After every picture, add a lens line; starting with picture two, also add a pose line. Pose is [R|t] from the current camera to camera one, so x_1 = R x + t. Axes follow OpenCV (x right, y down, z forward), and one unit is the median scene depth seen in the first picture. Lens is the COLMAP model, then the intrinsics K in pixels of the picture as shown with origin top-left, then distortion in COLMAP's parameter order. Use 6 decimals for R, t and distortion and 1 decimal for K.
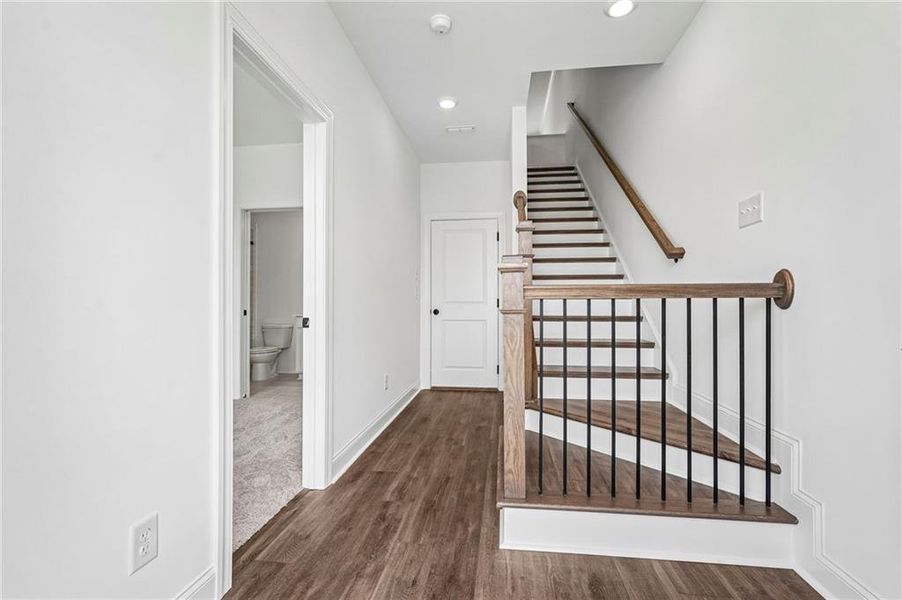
lens RADIAL K [[399.3, 0, 451.2], [0, 399.3, 301.1], [0, 0, 1]] dist [-0.013989, 0.008502]
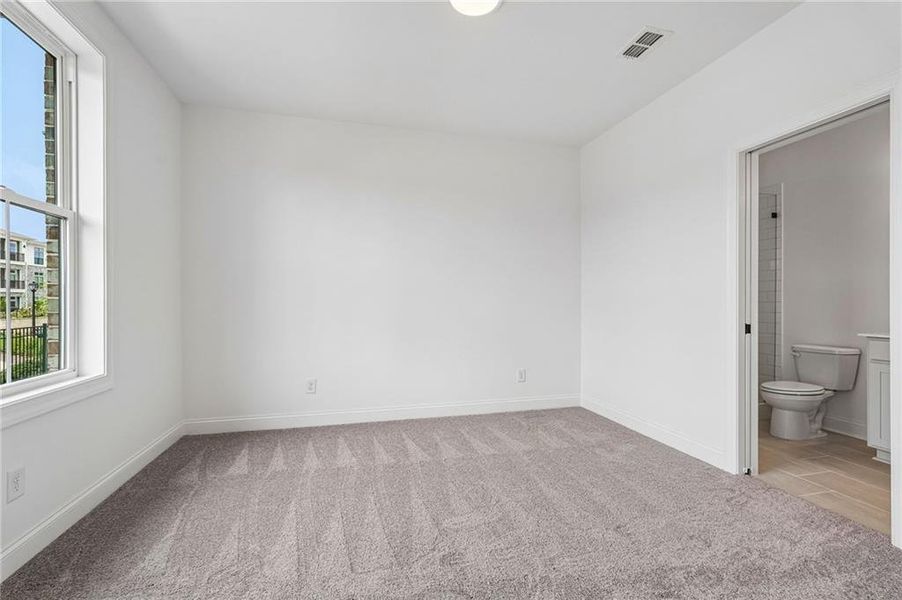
lens RADIAL K [[384.6, 0, 449.0], [0, 384.6, 301.7], [0, 0, 1]] dist [0.003586, 0.000426]
pose [[0.361385, 0.000456, -0.932417, -0.123766], [0.004134, 0.999989, 0.002091, -0.010801], [0.932408, -0.004610, 0.361379, 0.321590]]
